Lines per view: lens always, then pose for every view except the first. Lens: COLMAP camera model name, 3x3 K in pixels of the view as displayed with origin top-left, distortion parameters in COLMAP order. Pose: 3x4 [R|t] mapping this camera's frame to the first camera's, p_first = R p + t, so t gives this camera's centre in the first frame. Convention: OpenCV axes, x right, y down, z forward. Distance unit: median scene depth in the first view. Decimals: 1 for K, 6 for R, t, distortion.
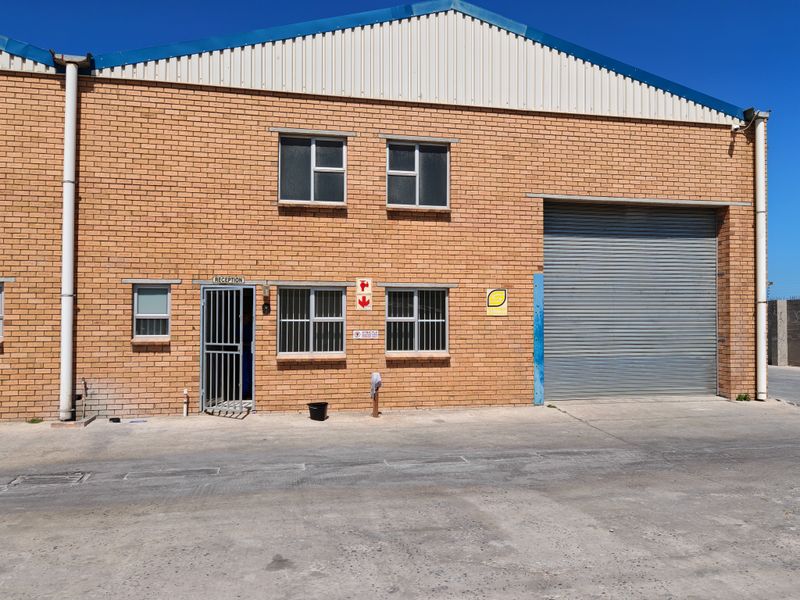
lens RADIAL K [[623.9, 0, 407.3], [0, 623.9, 306.1], [0, 0, 1]] dist [0.047055, -0.040261]
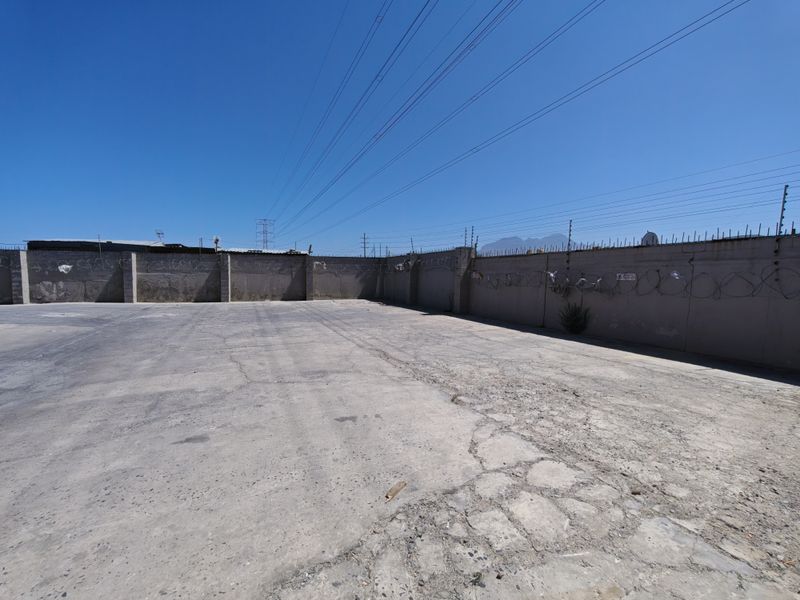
lens RADIAL K [[367.9, 0, 396.7], [0, 367.9, 299.8], [0, 0, 1]] dist [-0.004726, 0.003402]
pose [[-0.207298, -0.065089, 0.976110, -0.415019], [-0.032884, 0.997684, 0.059544, 0.025512], [-0.977725, -0.019755, -0.208958, 0.310047]]
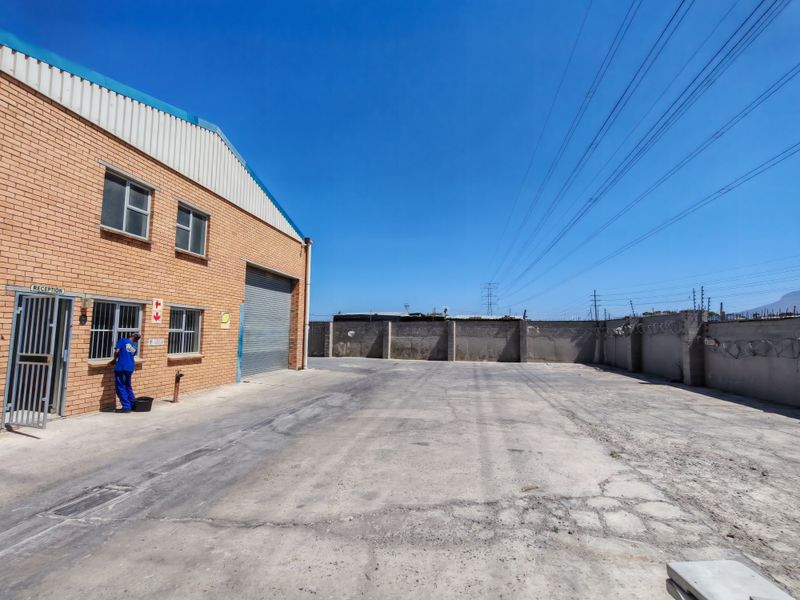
lens RADIAL K [[367.9, 0, 403.0], [0, 367.9, 302.7], [0, 0, 1]] dist [-0.004726, 0.003402]
pose [[0.359819, 0.082756, 0.929345, -0.606107], [-0.033190, 0.996564, -0.075891, 0.004976], [-0.932432, -0.003538, 0.361329, 0.243420]]
